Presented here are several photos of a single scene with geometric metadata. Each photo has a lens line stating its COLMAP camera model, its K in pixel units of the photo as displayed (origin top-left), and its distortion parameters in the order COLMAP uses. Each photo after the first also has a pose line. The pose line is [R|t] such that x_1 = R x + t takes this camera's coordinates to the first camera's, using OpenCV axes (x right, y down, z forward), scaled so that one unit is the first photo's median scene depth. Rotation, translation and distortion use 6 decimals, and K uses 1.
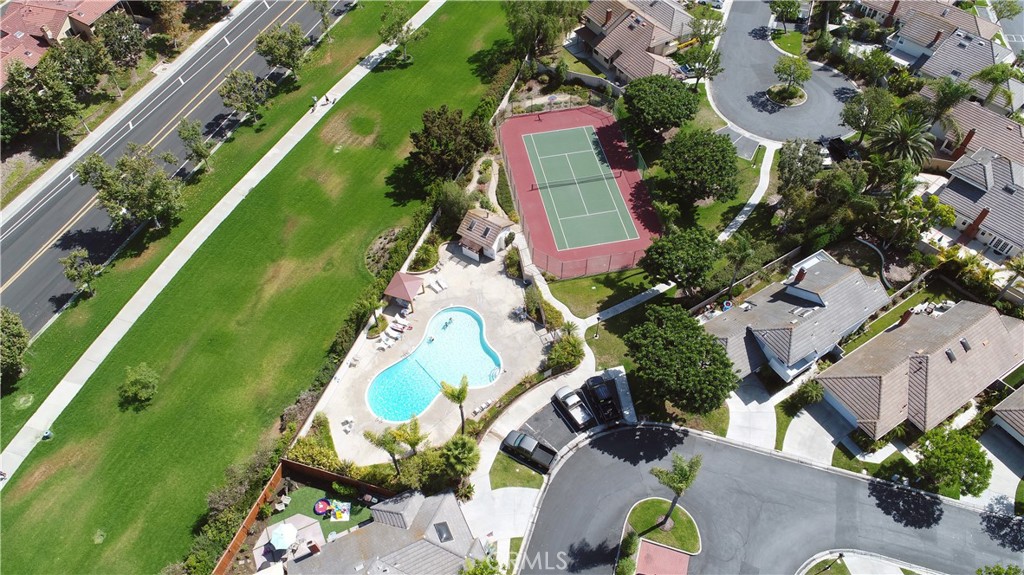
lens RADIAL K [[686.5, 0, 512.0], [0, 686.5, 287.5], [0, 0, 1]] dist [0.001448, -0.000712]
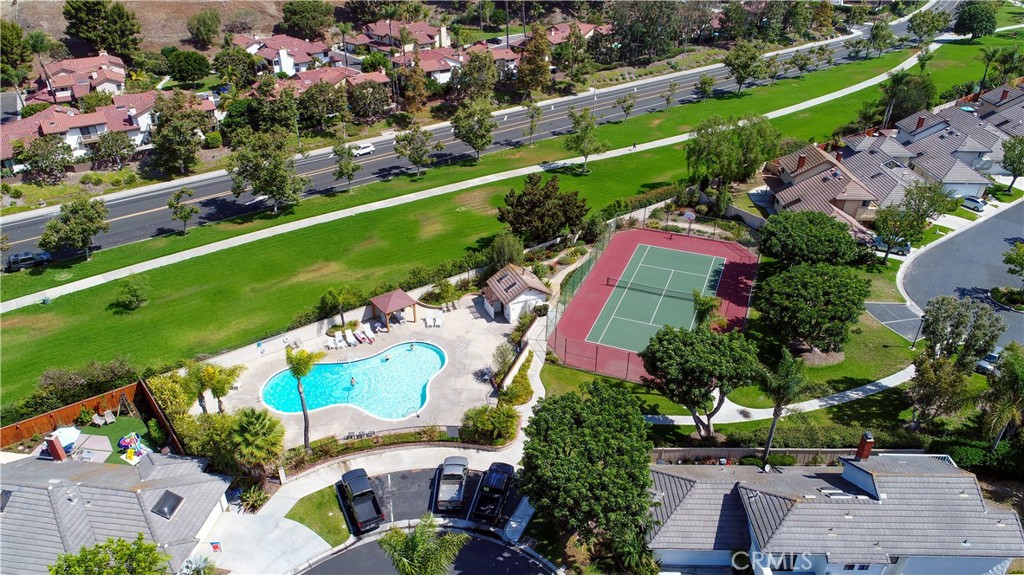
lens RADIAL K [[686.5, 0, 512.0], [0, 686.5, 287.5], [0, 0, 1]] dist [0.001448, -0.000712]
pose [[0.837318, 0.288611, -0.464330, 0.351158], [-0.435933, 0.865005, -0.248454, 0.127773], [0.329941, 0.410452, 0.850099, 0.288668]]
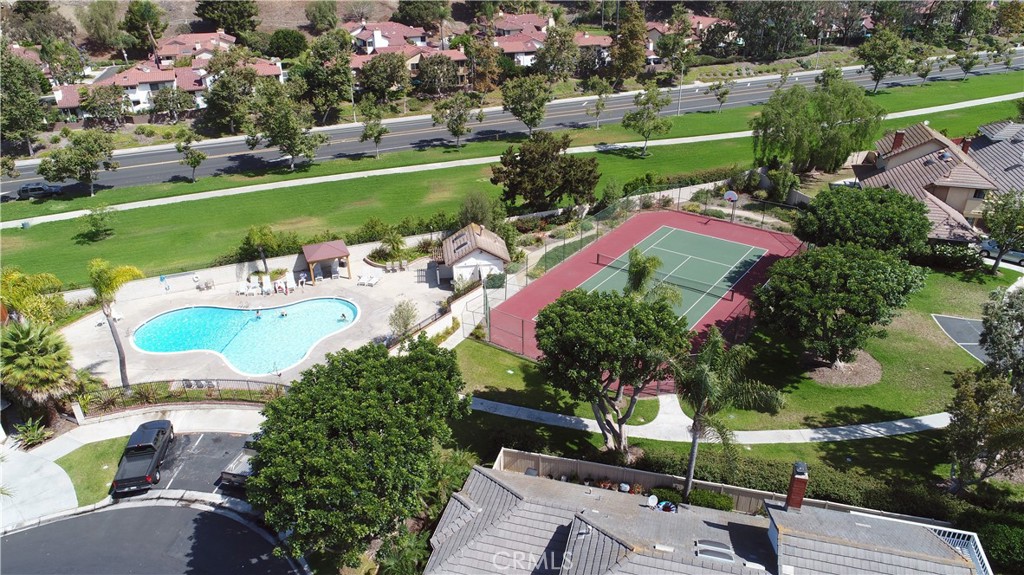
lens RADIAL K [[686.5, 0, 512.0], [0, 686.5, 287.5], [0, 0, 1]] dist [0.001448, -0.000712]
pose [[0.677129, 0.346434, -0.649215, 0.453771], [-0.574542, 0.800139, -0.172277, 0.040543], [0.459779, 0.489655, 0.740838, 0.535311]]
